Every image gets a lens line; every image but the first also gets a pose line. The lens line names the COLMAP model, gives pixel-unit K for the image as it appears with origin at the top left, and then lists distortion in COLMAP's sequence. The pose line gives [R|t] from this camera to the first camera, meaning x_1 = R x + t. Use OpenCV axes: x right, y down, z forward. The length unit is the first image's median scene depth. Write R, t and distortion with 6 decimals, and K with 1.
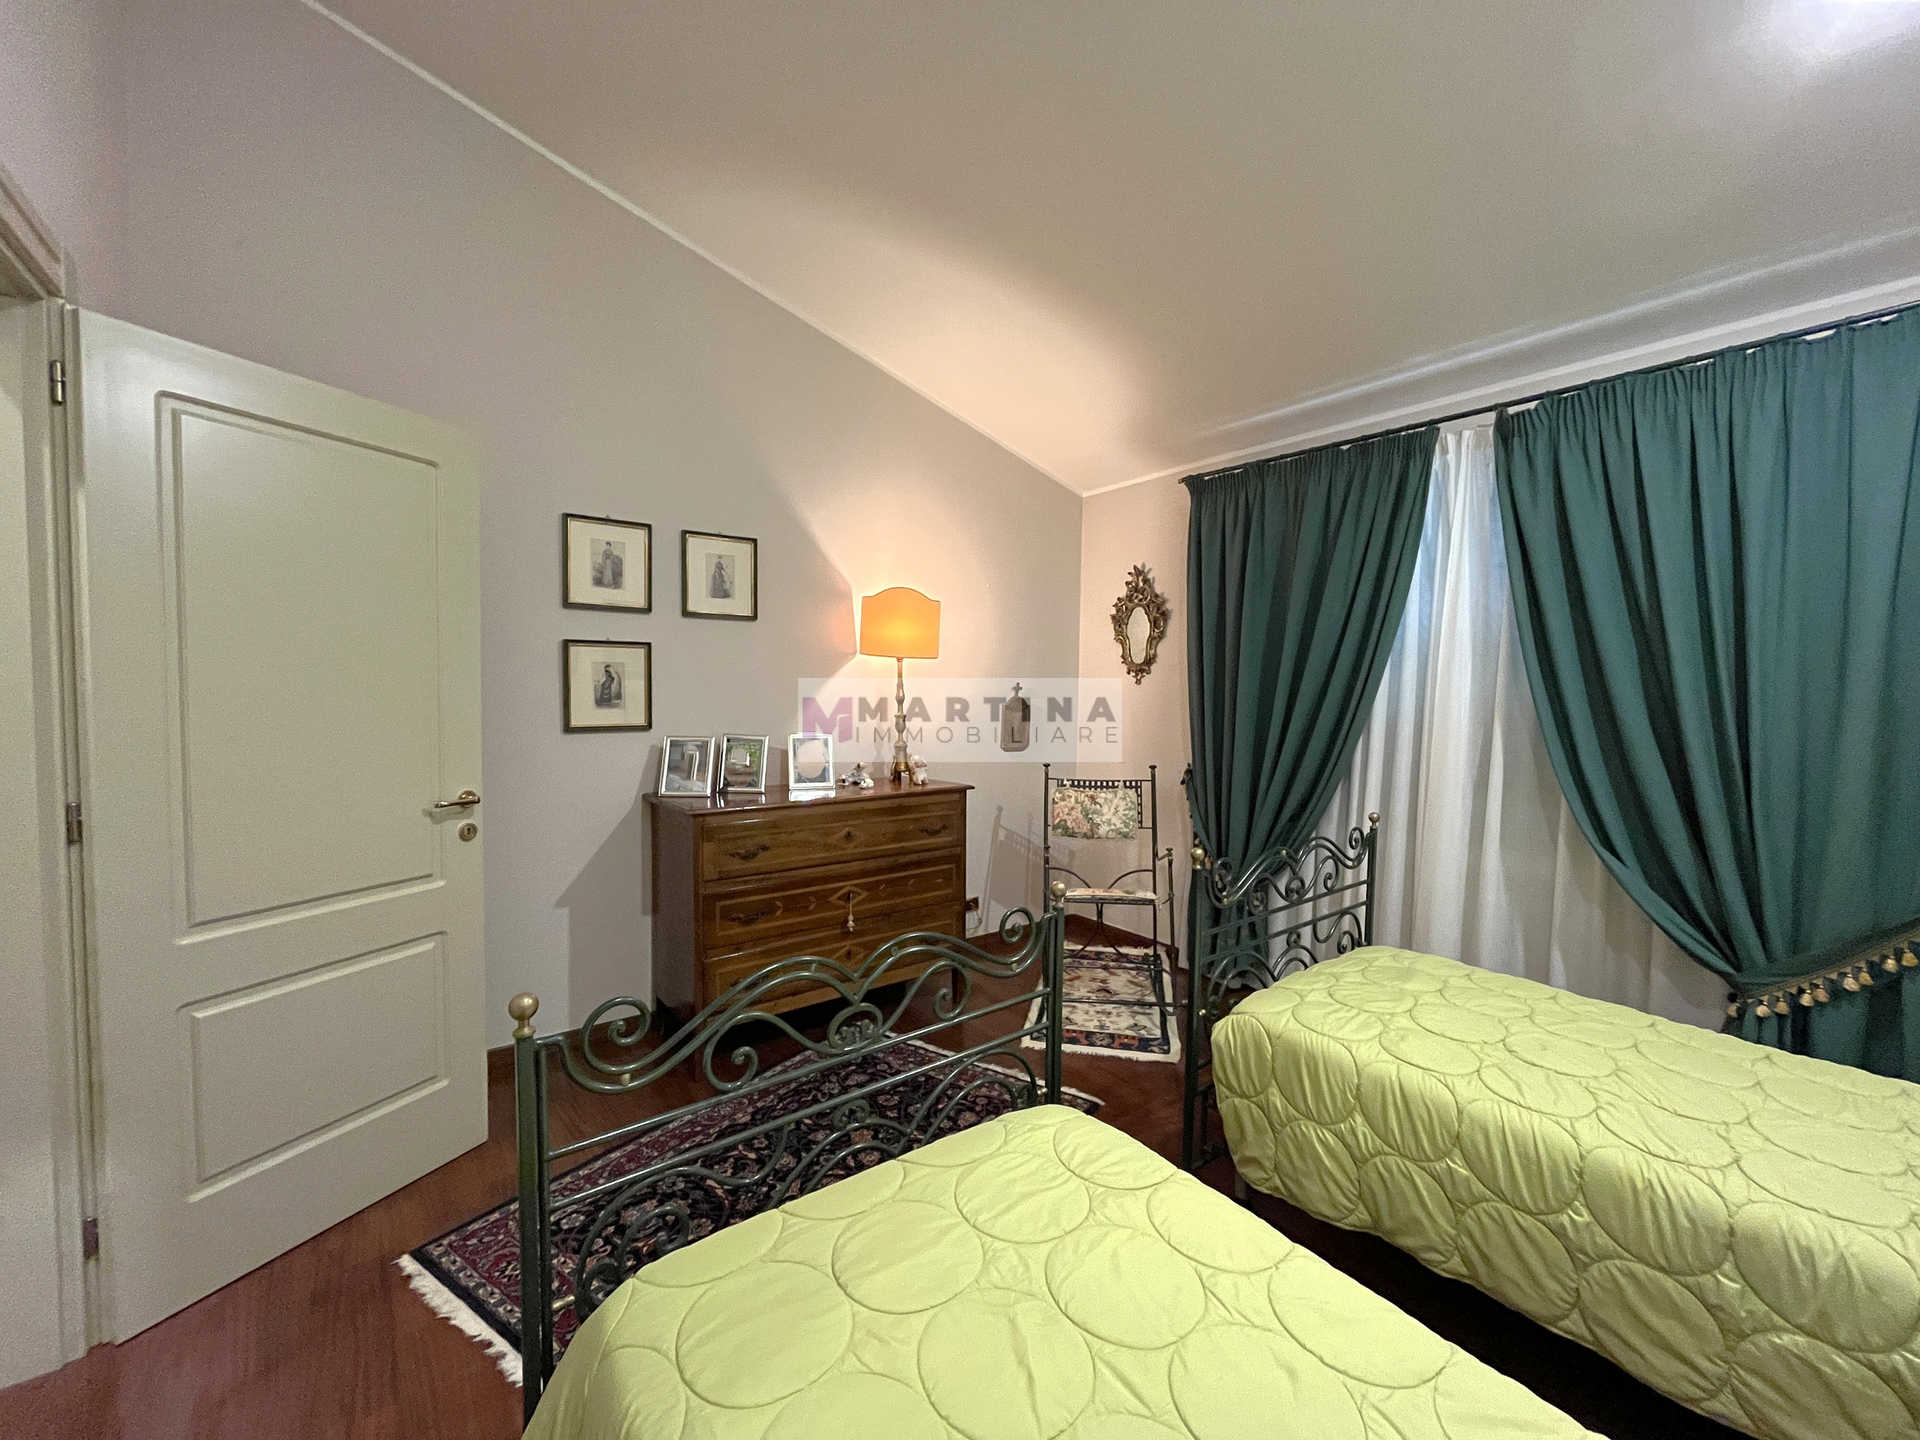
lens RADIAL K [[775.9, 0, 963.0], [0, 775.9, 721.8], [0, 0, 1]] dist [-0.002727, -0.000217]
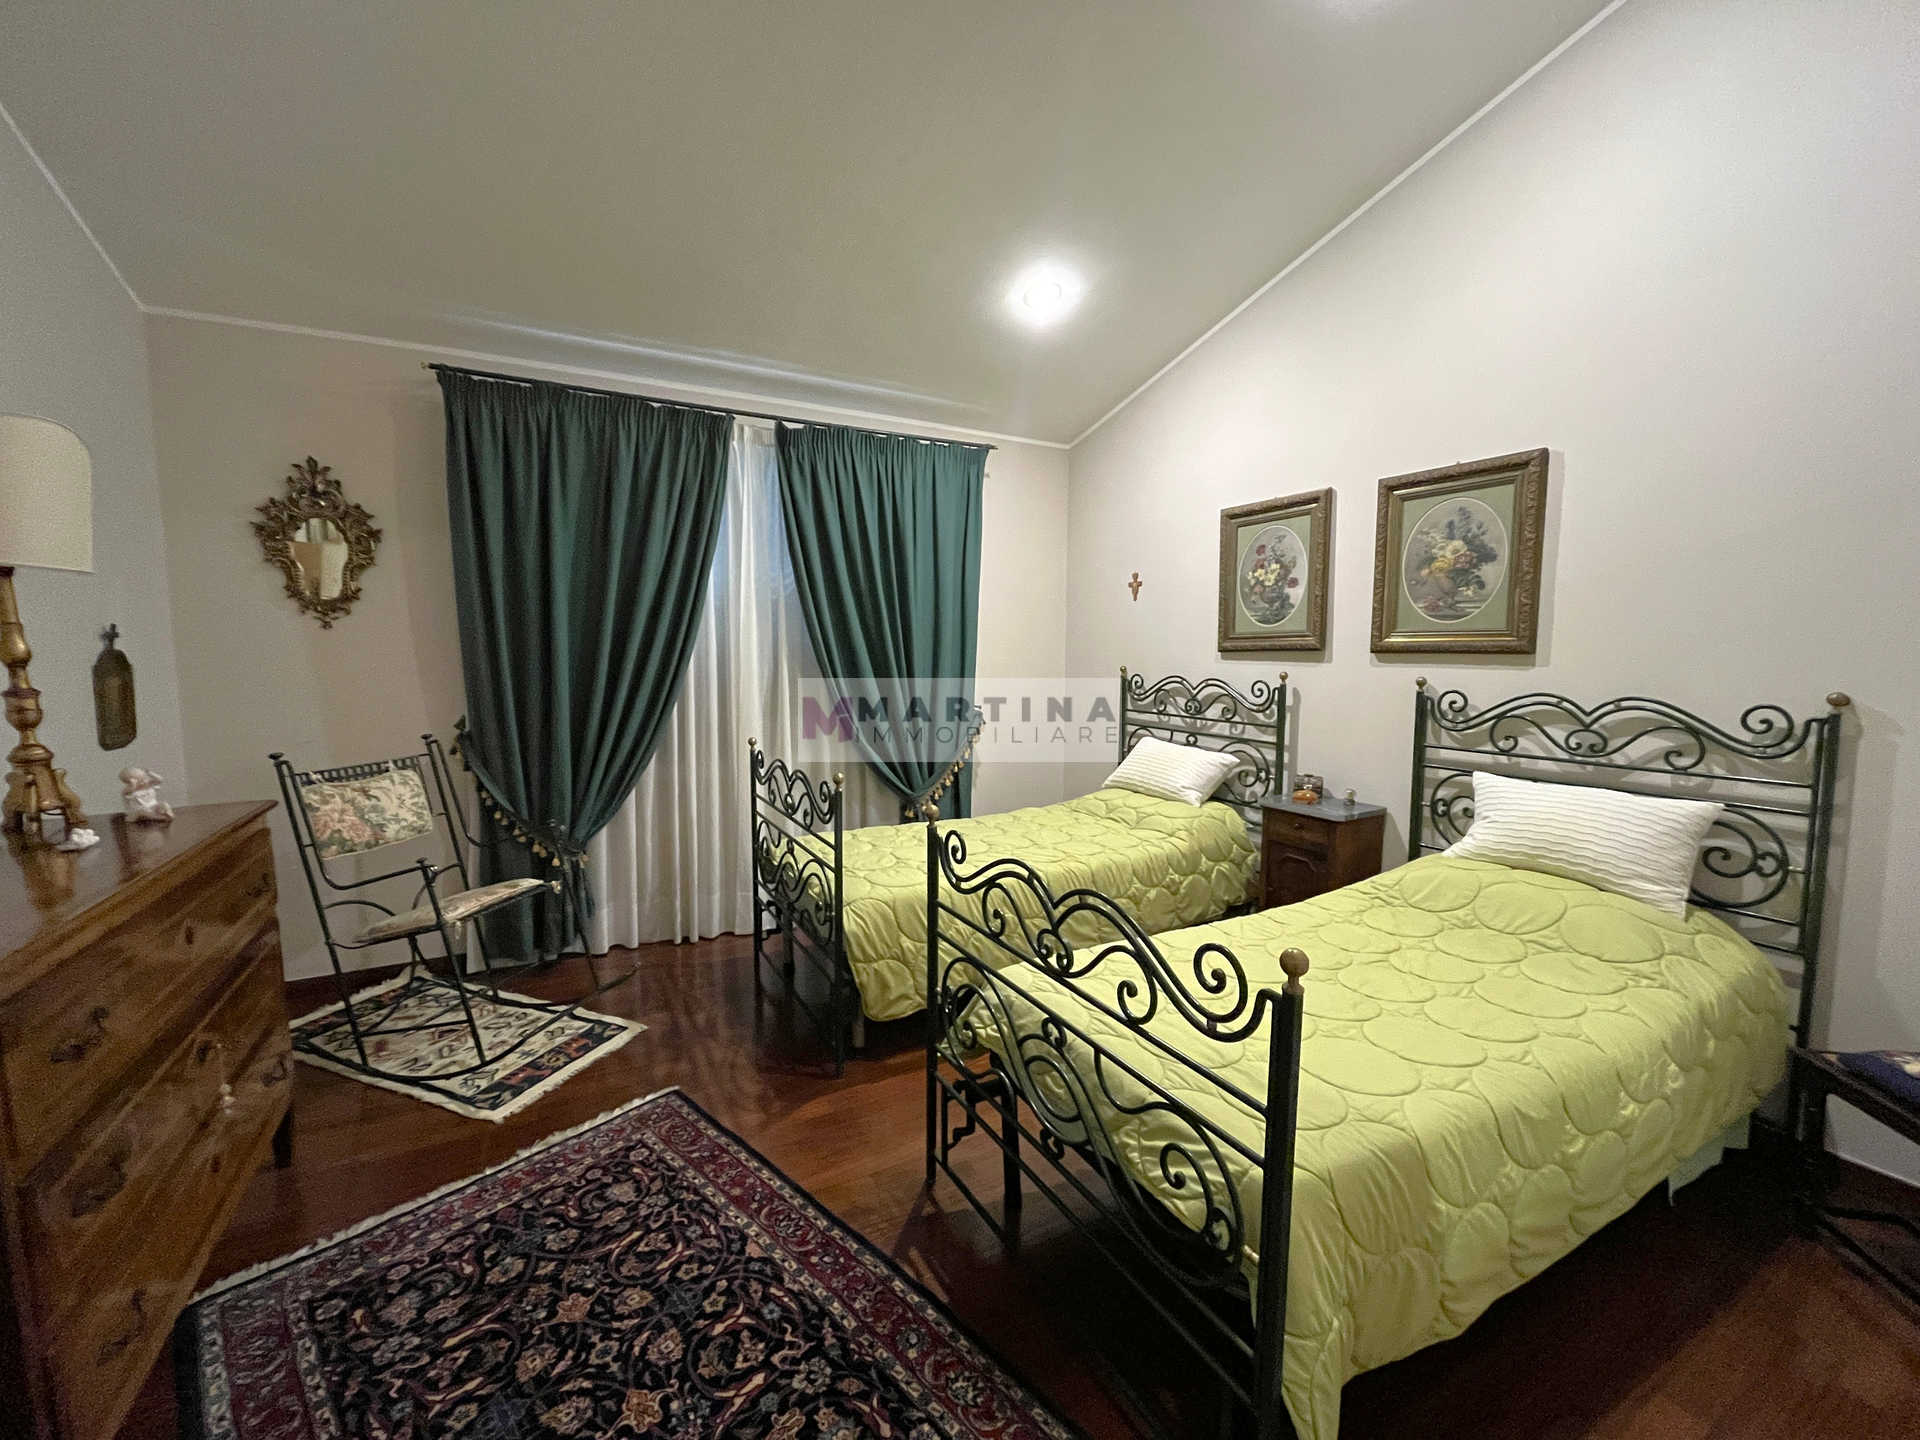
lens RADIAL K [[775.9, 0, 963.0], [0, 775.9, 721.8], [0, 0, 1]] dist [-0.002727, -0.000217]
pose [[0.155324, -0.108606, 0.981875, -0.443516], [0.047924, 0.993596, 0.102321, -0.010209], [-0.986700, 0.031162, 0.159534, 0.360476]]
